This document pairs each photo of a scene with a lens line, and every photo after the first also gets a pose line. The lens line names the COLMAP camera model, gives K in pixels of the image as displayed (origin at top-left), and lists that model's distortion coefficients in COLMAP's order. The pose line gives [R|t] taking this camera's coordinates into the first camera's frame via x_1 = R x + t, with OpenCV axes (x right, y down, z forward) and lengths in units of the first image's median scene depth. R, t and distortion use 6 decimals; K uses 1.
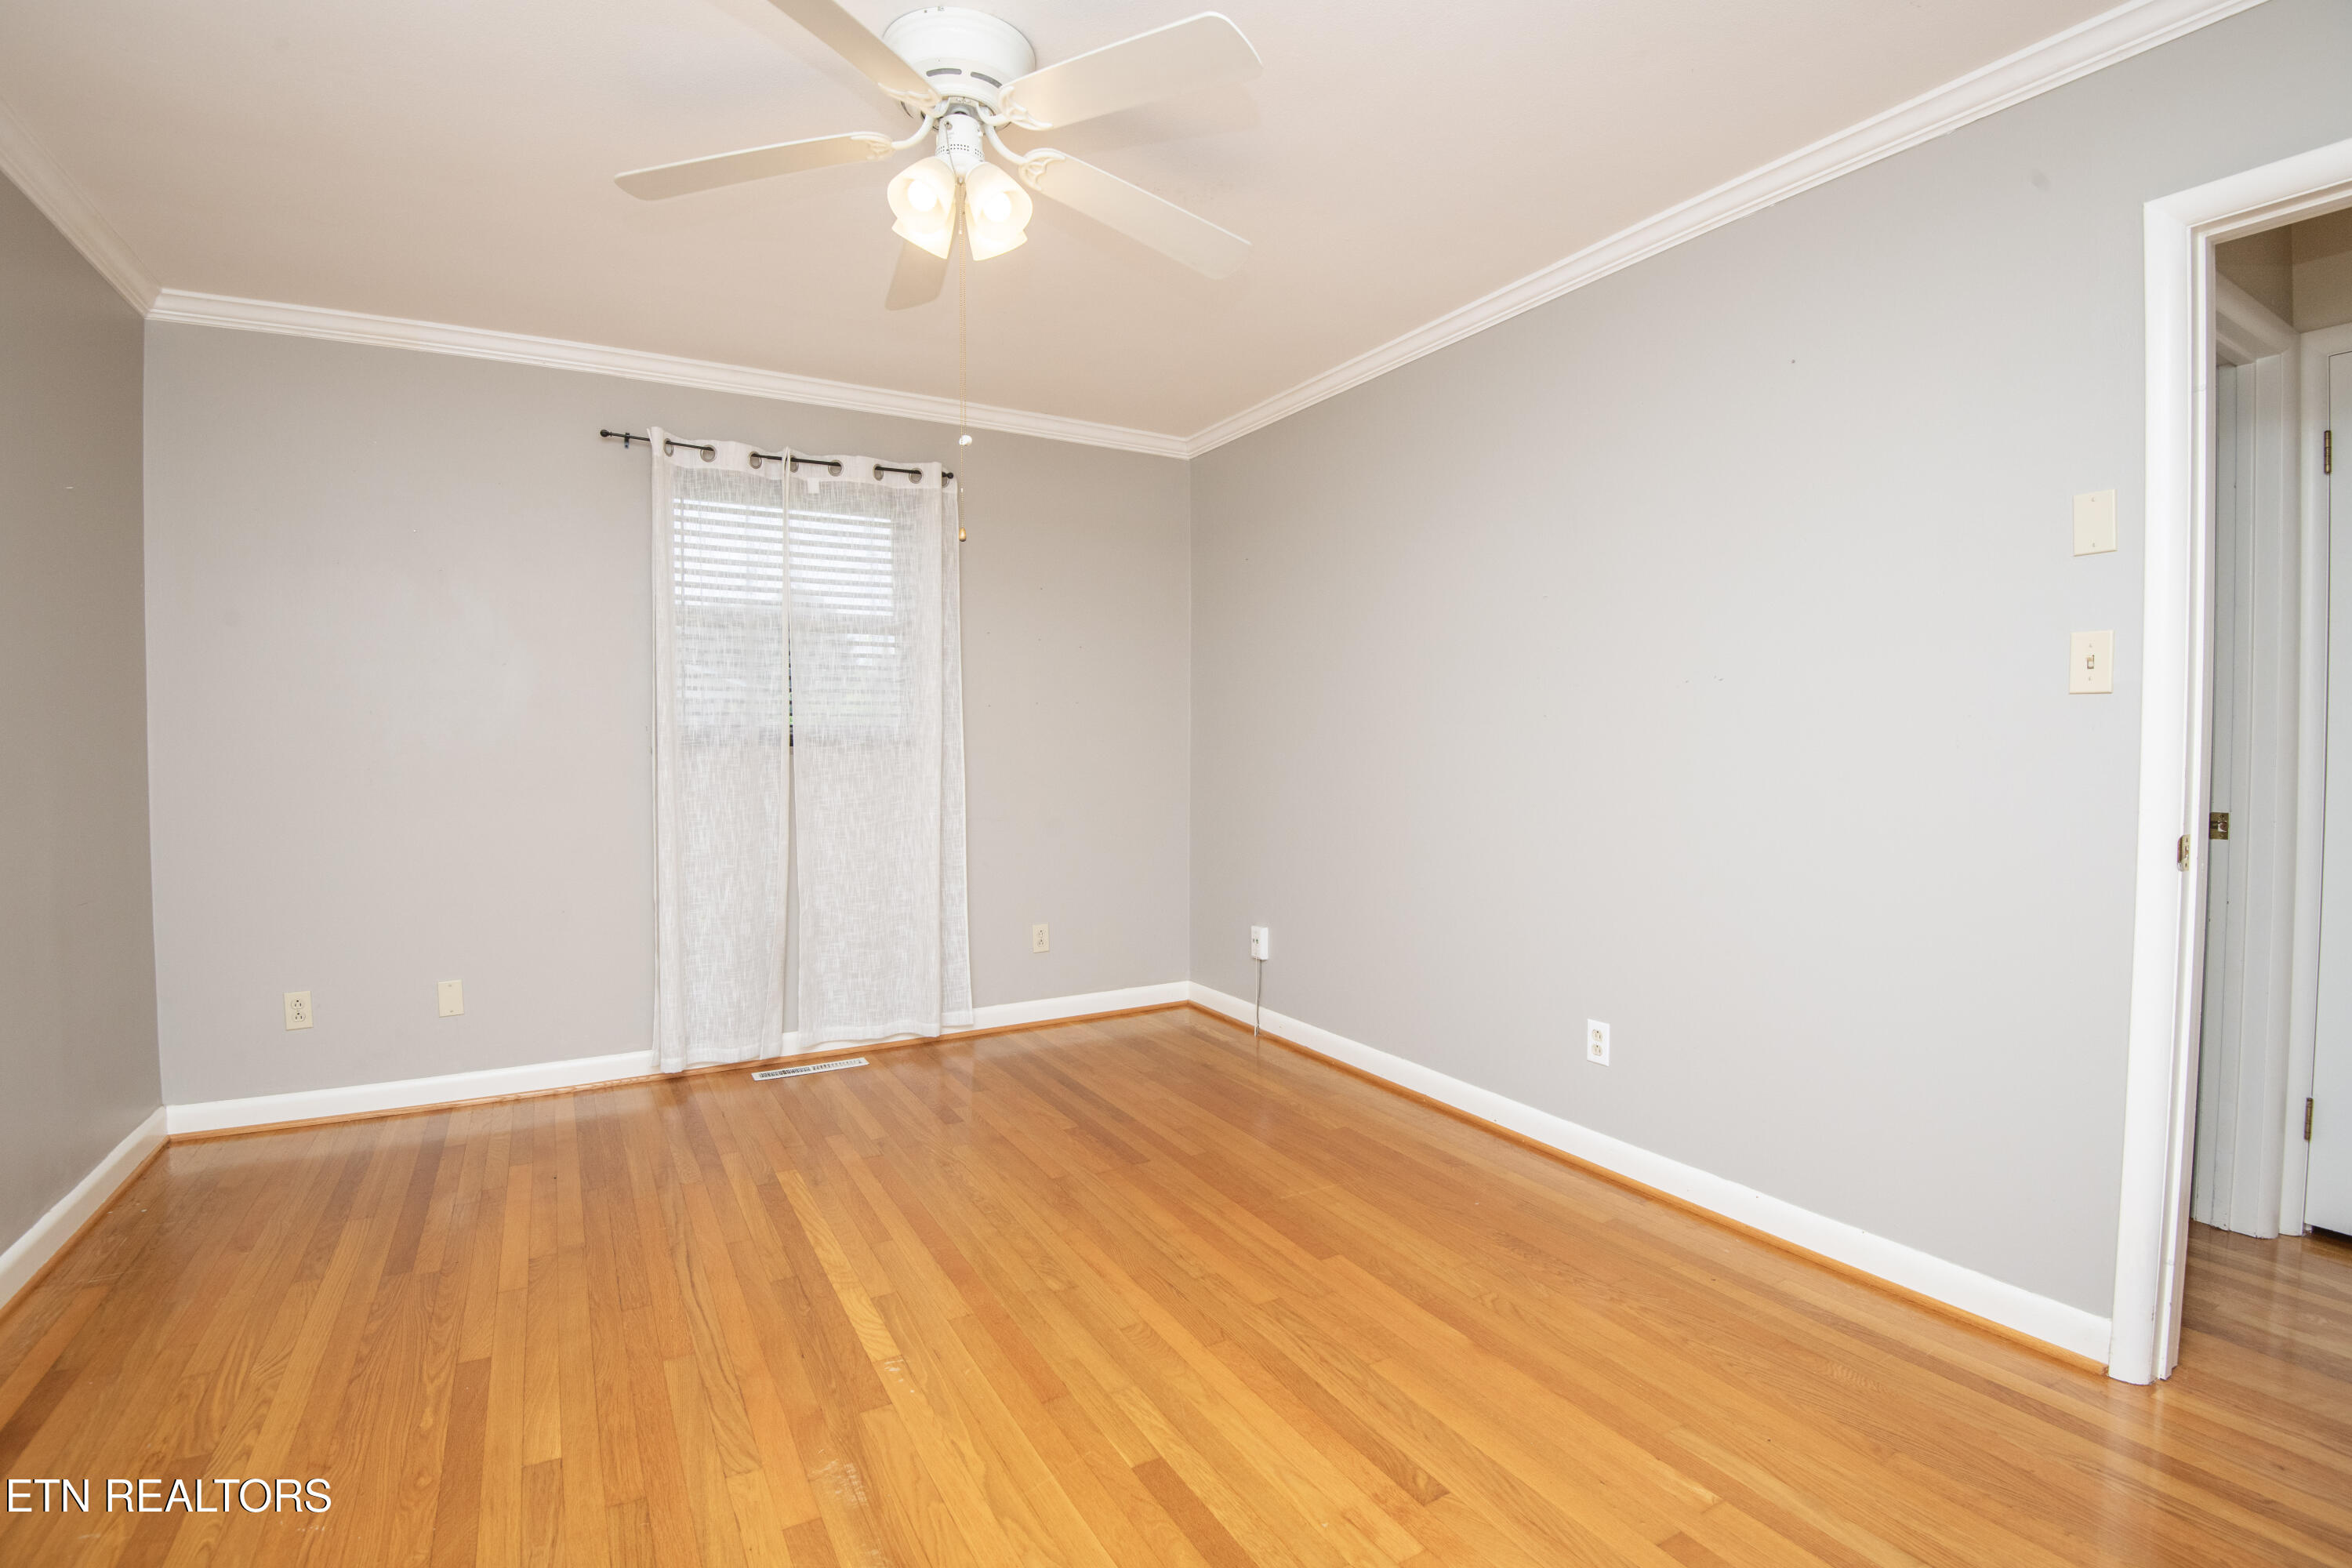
lens RADIAL K [[1089.6, 0, 1193.5], [0, 1089.6, 775.6], [0, 0, 1]] dist [-0.027988, -0.008067]
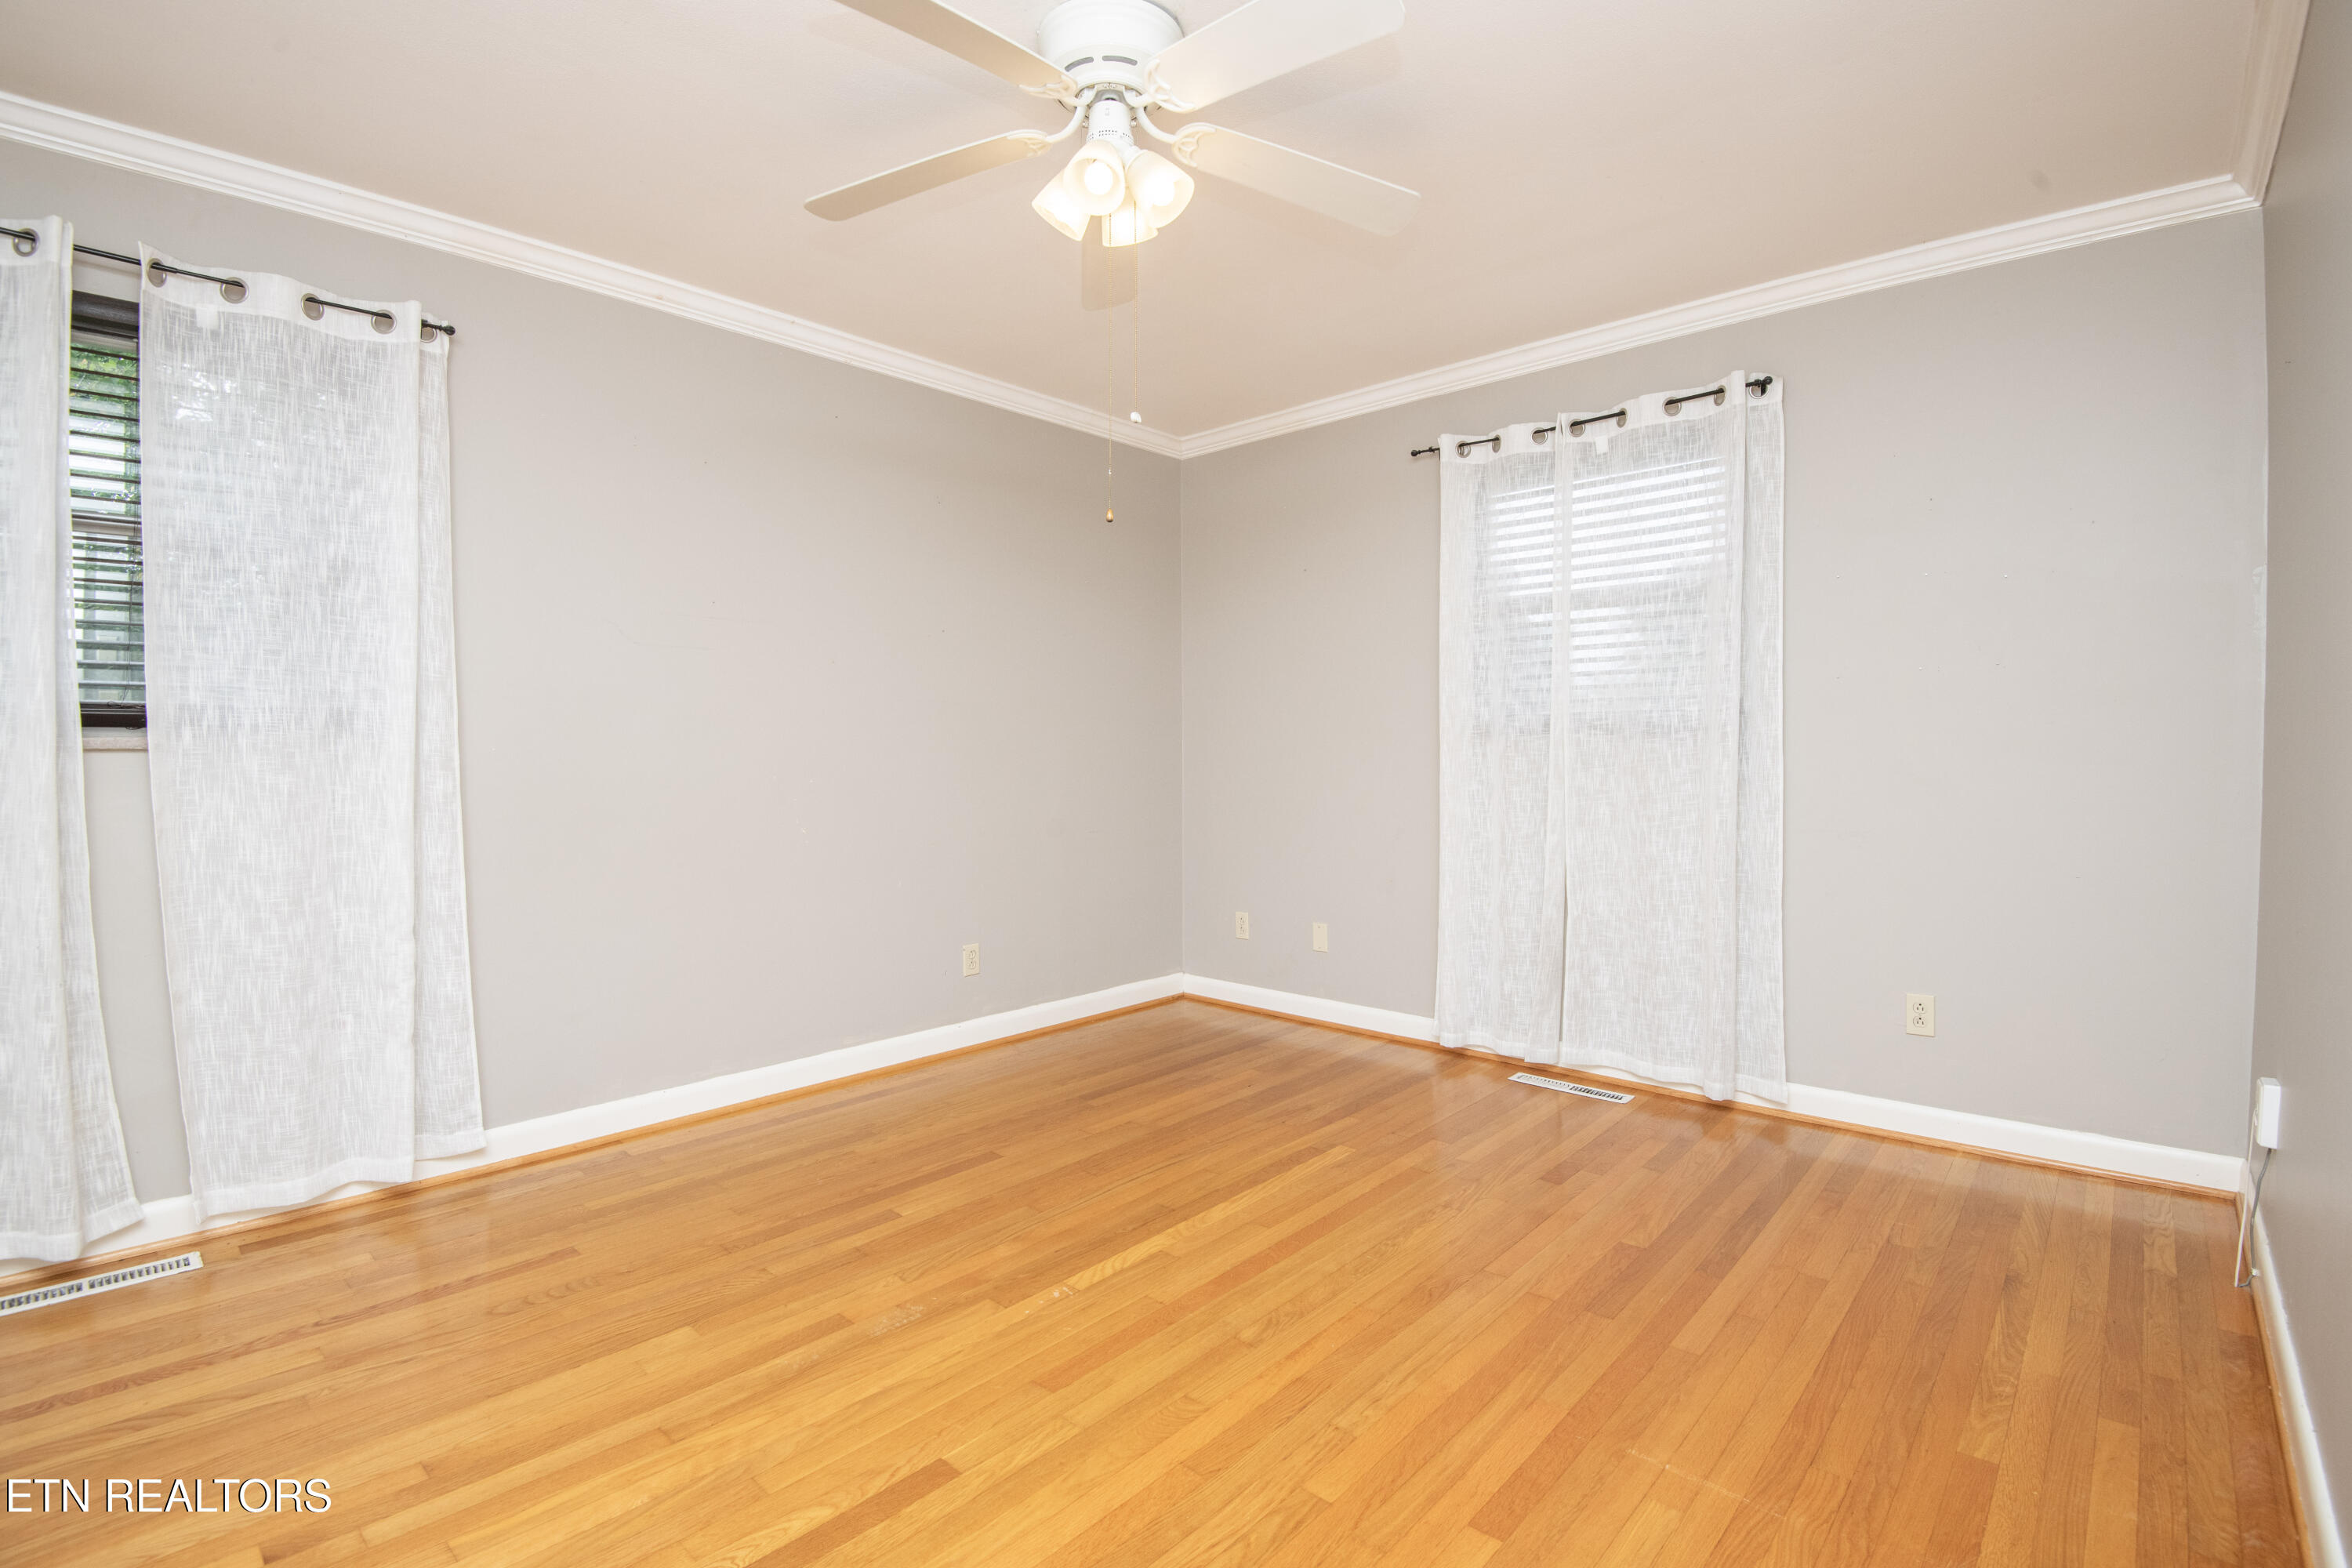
lens RADIAL K [[1089.6, 0, 1185.6], [0, 1089.6, 787.8], [0, 0, 1]] dist [-0.027988, -0.008067]
pose [[0.292367, 0.034237, -0.955693, 0.487929], [-0.023826, 0.999309, 0.028511, -0.001198], [0.956009, 0.014435, 0.292980, 0.483174]]
